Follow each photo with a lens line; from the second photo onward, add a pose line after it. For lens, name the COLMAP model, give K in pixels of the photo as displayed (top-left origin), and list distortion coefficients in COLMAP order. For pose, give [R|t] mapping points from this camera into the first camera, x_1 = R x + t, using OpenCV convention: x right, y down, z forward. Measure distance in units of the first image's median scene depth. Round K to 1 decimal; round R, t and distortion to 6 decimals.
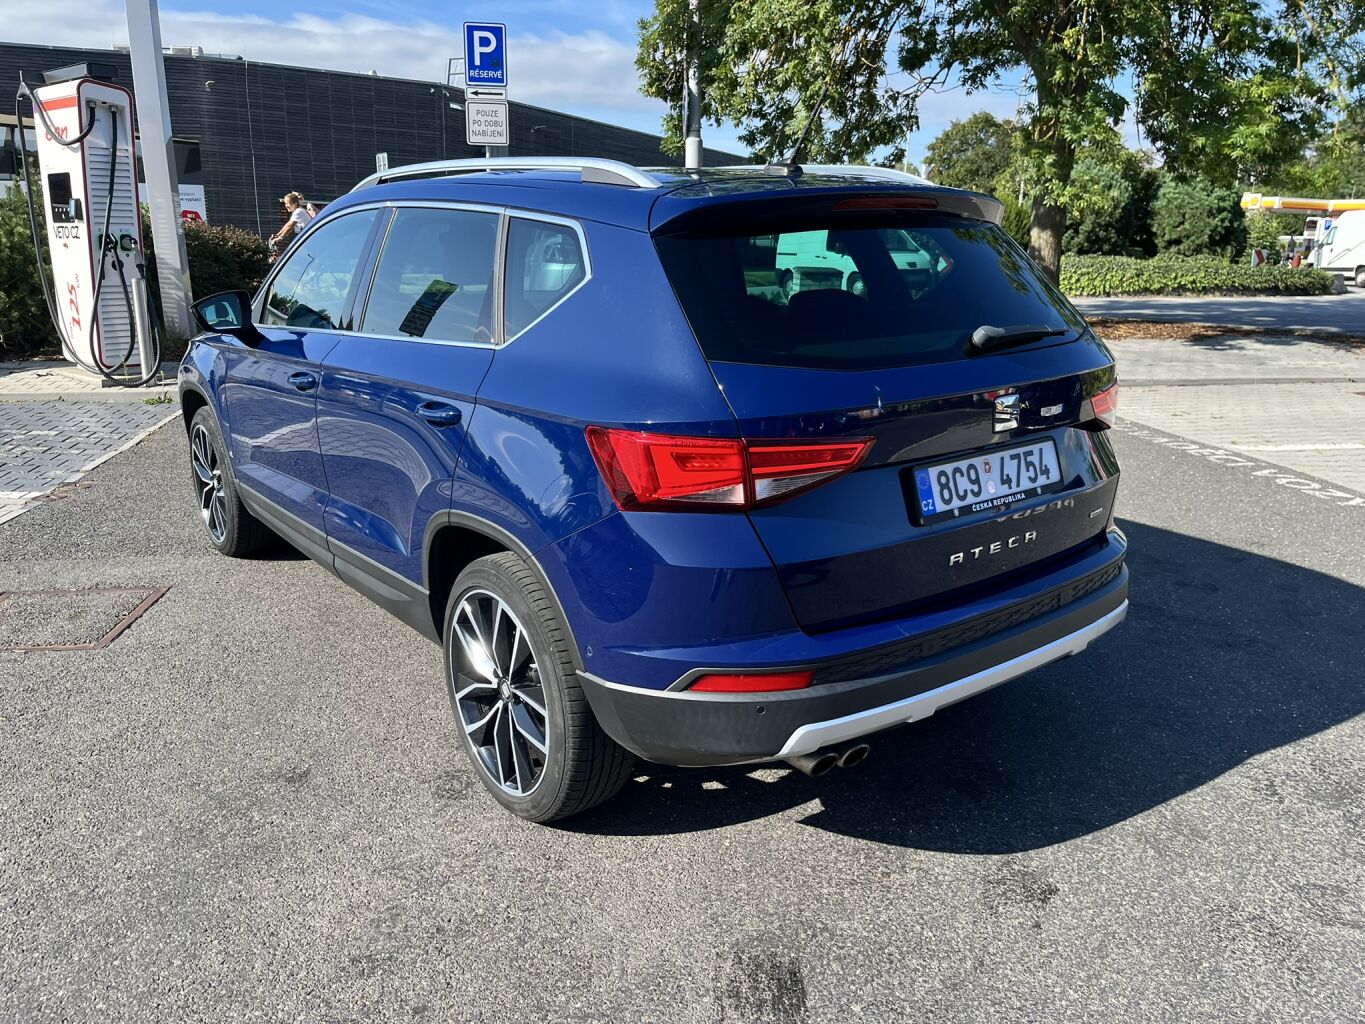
lens RADIAL K [[1026.7, 0, 682.5], [0, 1026.7, 512.0], [0, 0, 1]] dist [0.079385, -0.105628]
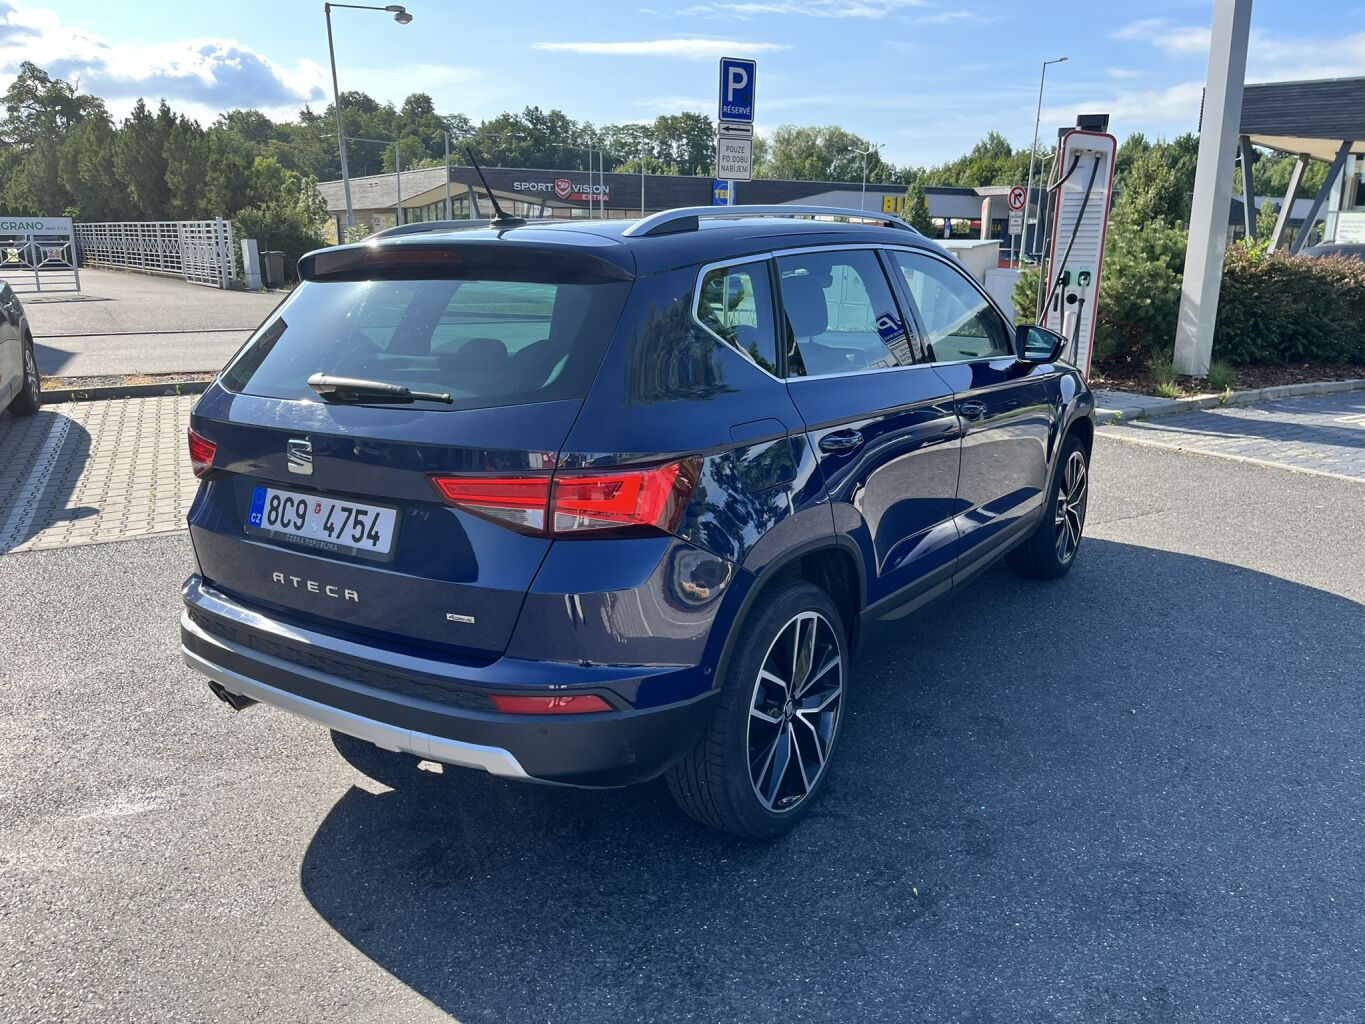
lens RADIAL K [[1043.7, 0, 682.5], [0, 1043.7, 512.0], [0, 0, 1]] dist [0.025001, -0.002934]
pose [[0.322944, 0.222297, -0.919941, 1.252214], [-0.248512, 0.957833, 0.144213, -0.256278], [0.913208, 0.182044, 0.364570, 0.860215]]
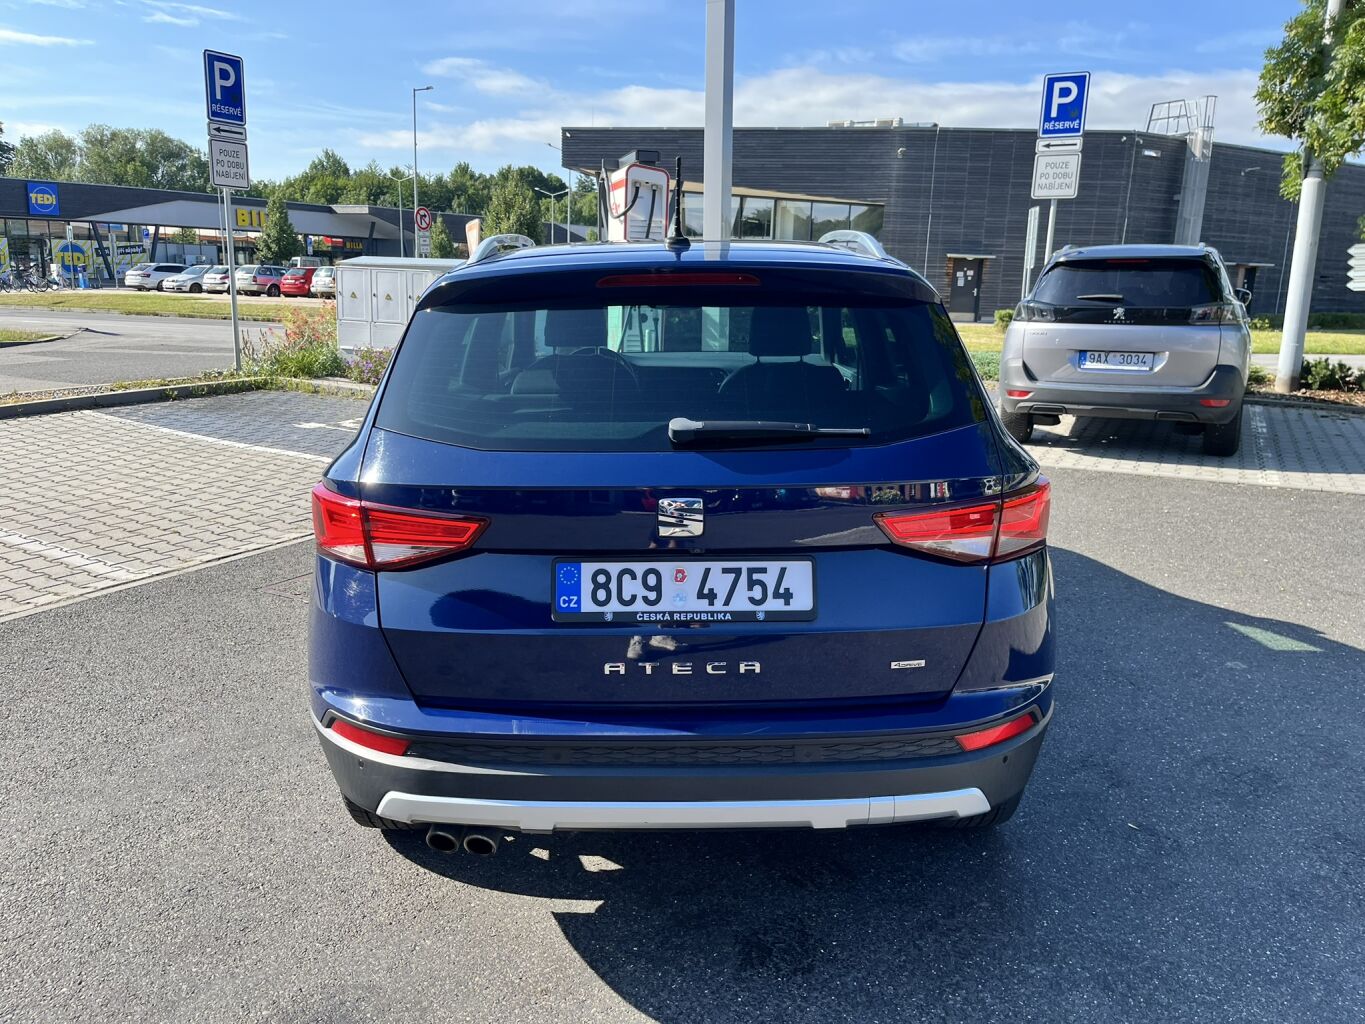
lens RADIAL K [[1026.7, 0, 682.5], [0, 1026.7, 512.0], [0, 0, 1]] dist [0.079385, -0.105628]
pose [[0.798963, 0.136359, -0.585717, 0.724918], [-0.163527, 0.986517, 0.006605, -0.093083], [0.578720, 0.090503, 0.810489, 0.259546]]
